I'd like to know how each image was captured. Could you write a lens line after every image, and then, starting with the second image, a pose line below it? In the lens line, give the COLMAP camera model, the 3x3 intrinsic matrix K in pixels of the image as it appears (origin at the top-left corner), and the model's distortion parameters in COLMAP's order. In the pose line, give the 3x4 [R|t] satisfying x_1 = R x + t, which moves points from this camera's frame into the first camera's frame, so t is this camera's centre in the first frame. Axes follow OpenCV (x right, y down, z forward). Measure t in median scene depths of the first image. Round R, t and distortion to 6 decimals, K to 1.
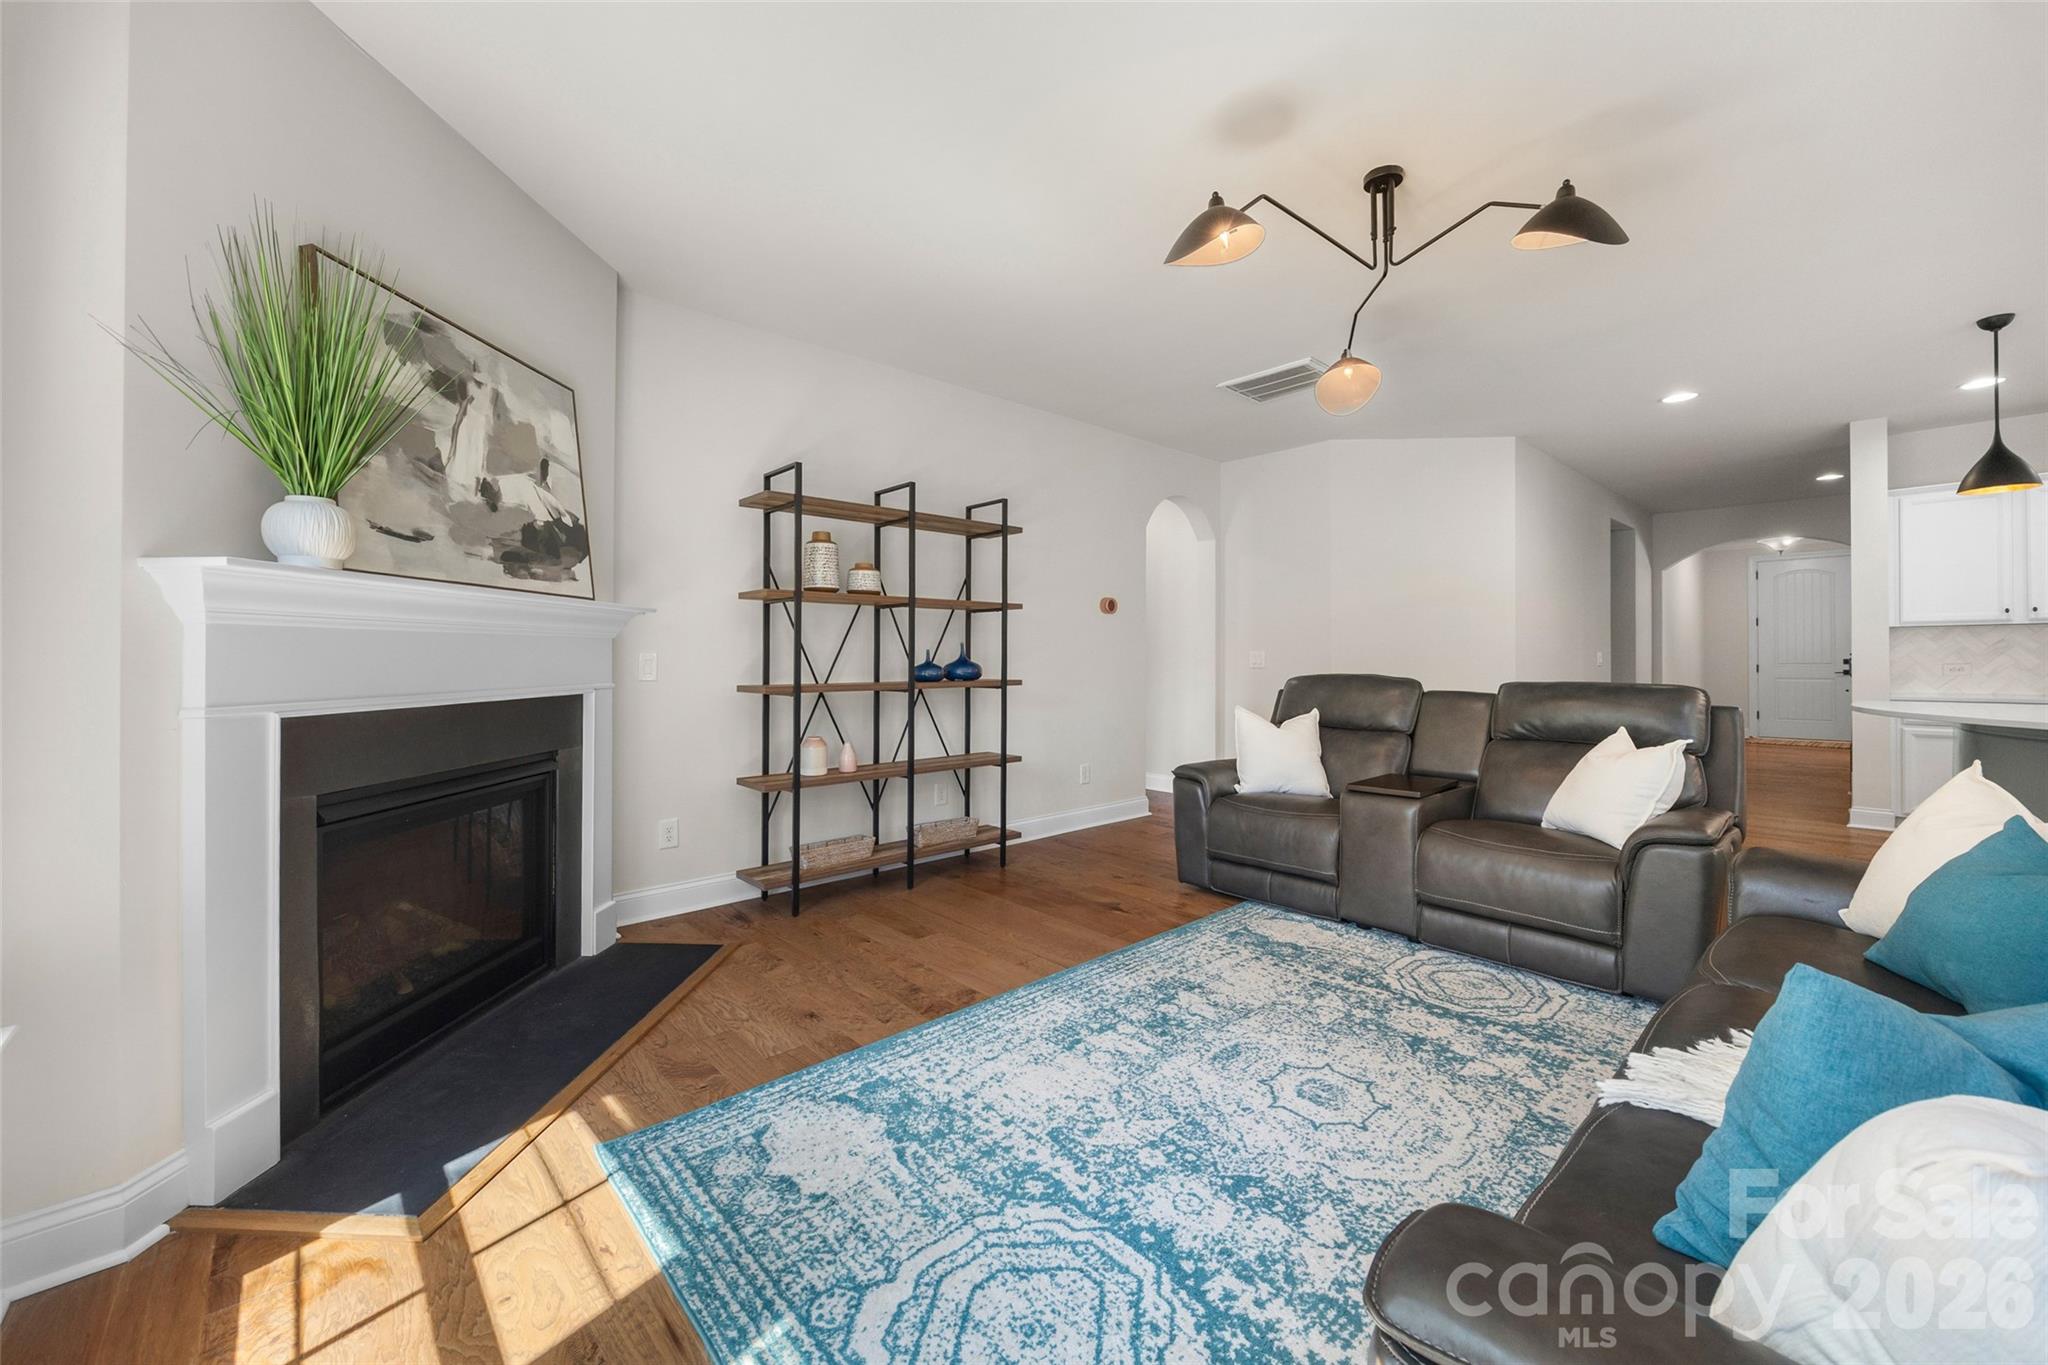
lens RADIAL K [[788.2, 0, 1003.8], [0, 788.2, 652.1], [0, 0, 1]] dist [-0.002039, 0.000235]
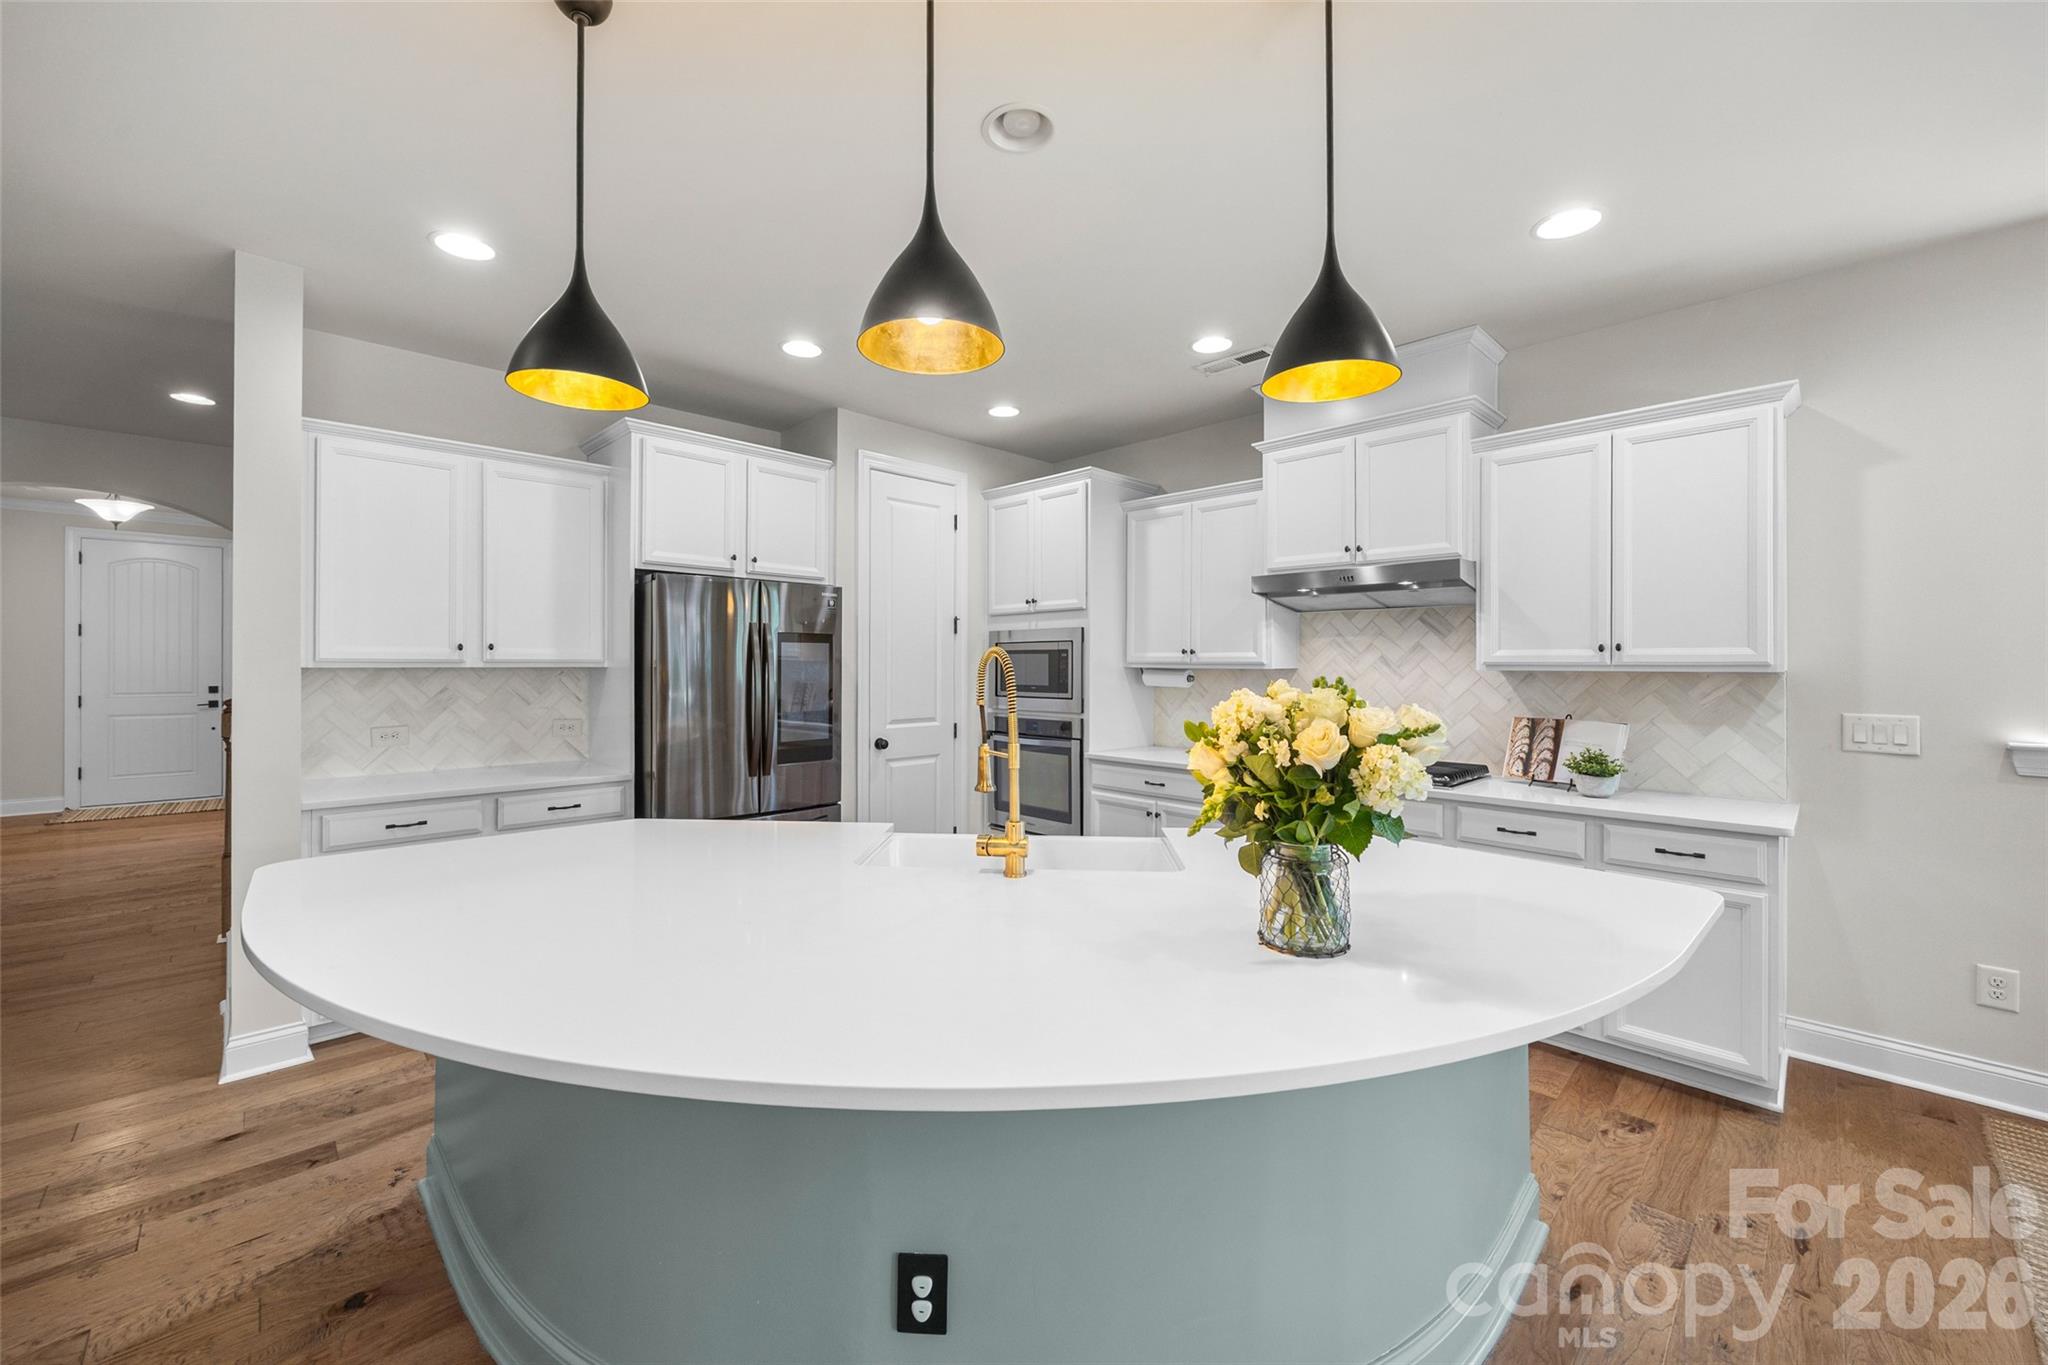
lens RADIAL K [[789.1, 0, 1011.3], [0, 789.1, 659.9], [0, 0, 1]] dist [-0.000980, -0.000124]
pose [[-0.043093, 0.006640, 0.999049, 1.194782], [-0.012795, 0.999892, -0.007198, -0.087250], [-0.998989, -0.013093, -0.043003, 1.134079]]
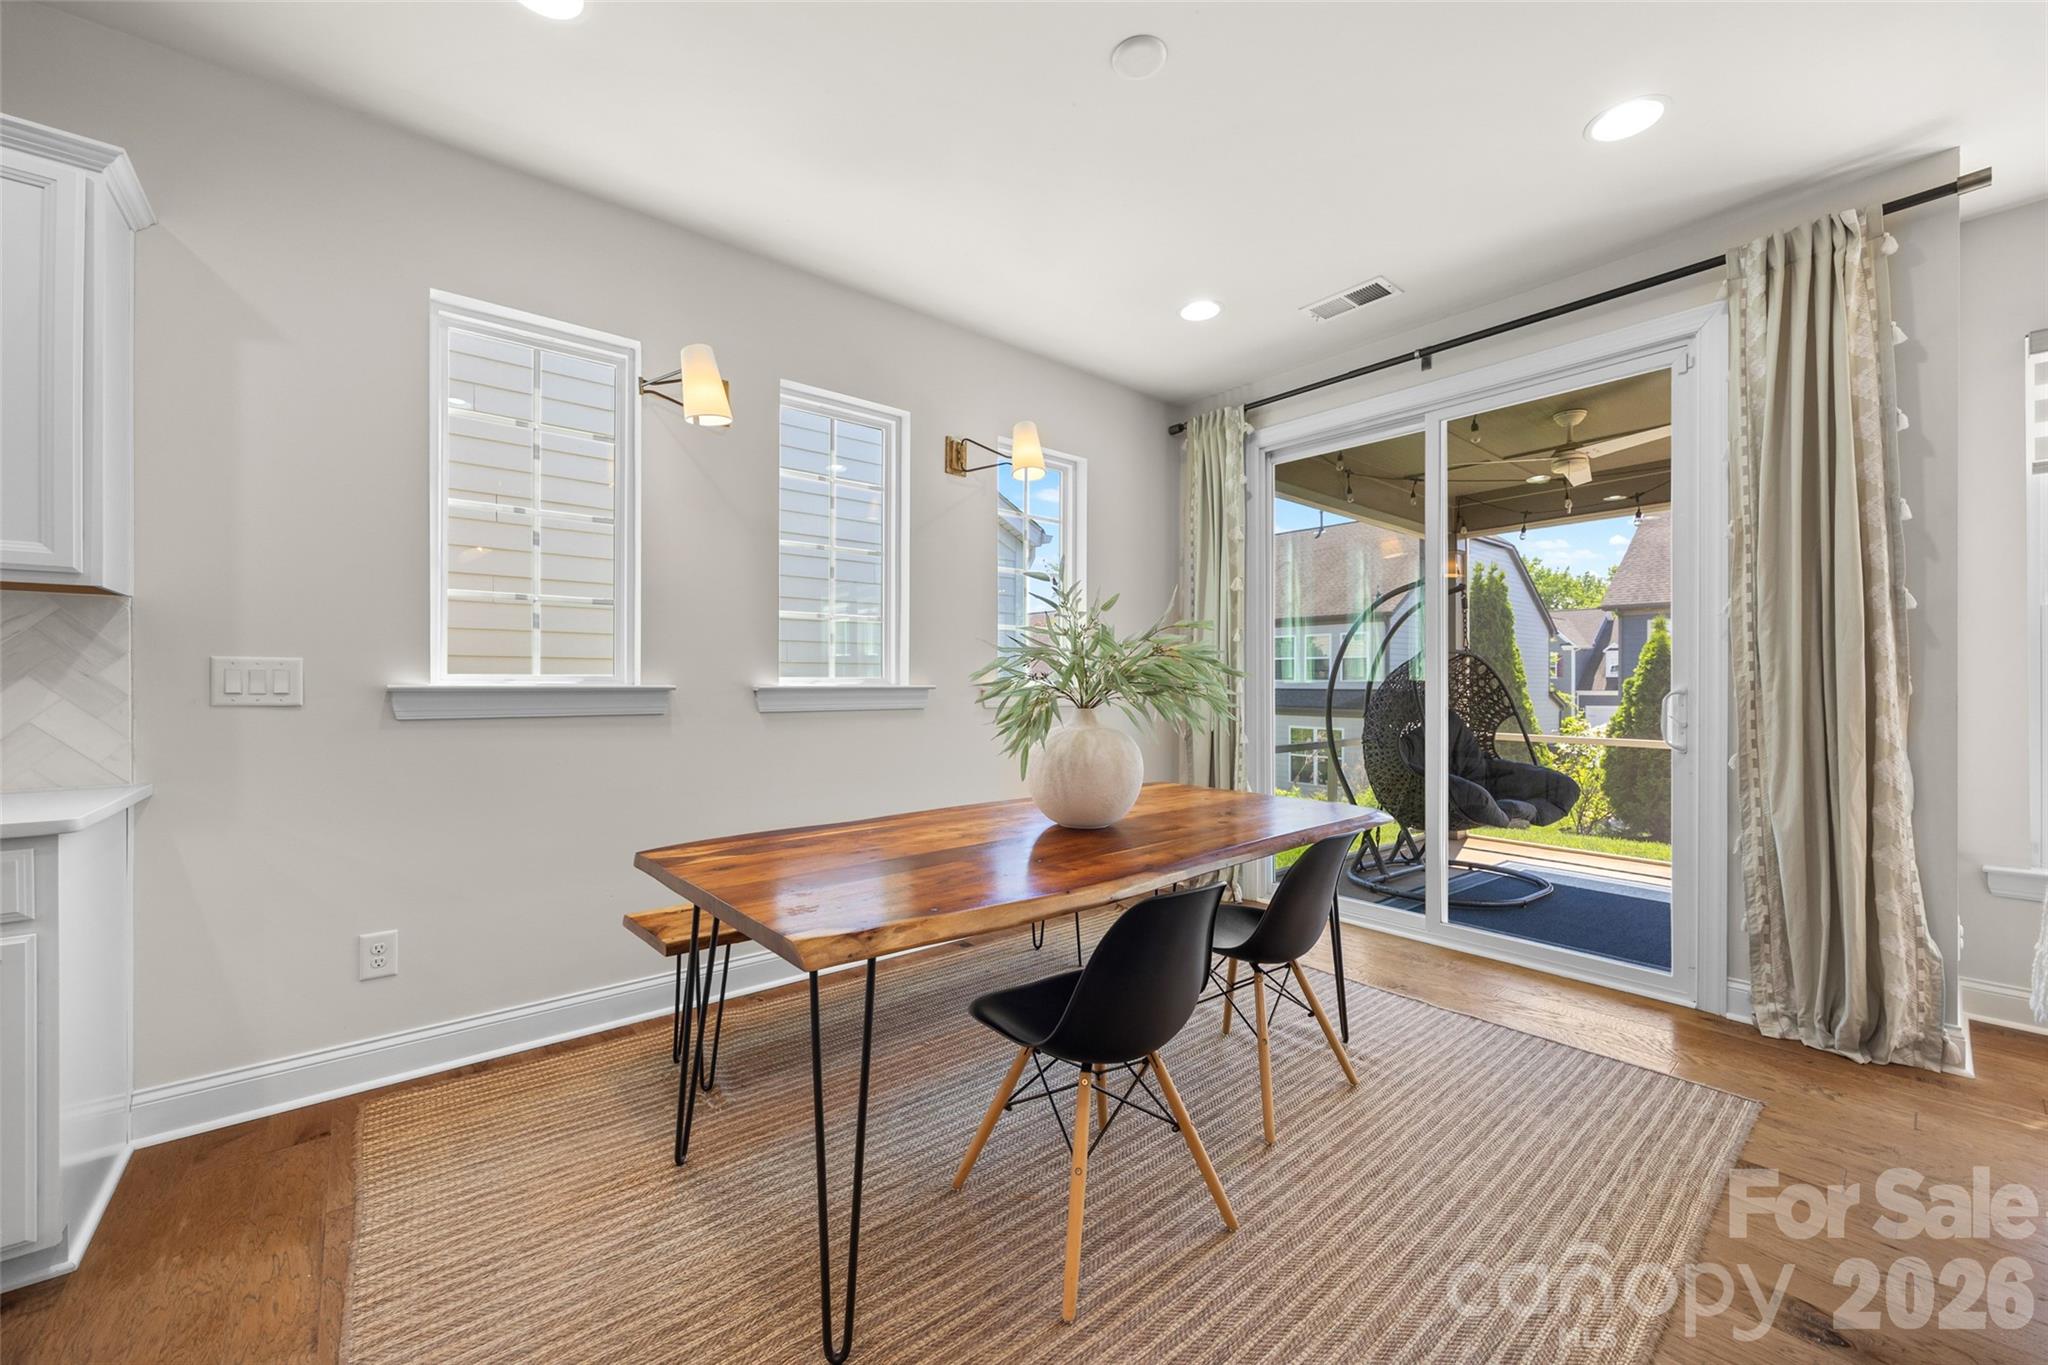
lens RADIAL K [[786.0, 0, 1014.6], [0, 786.0, 682.7], [0, 0, 1]] dist [-0.001943, -0.000191]
pose [[-0.999442, 0.002533, 0.033317, 1.371736], [0.002142, 0.999928, -0.011769, 0.001207], [-0.033344, -0.011691, -0.999376, 0.730432]]
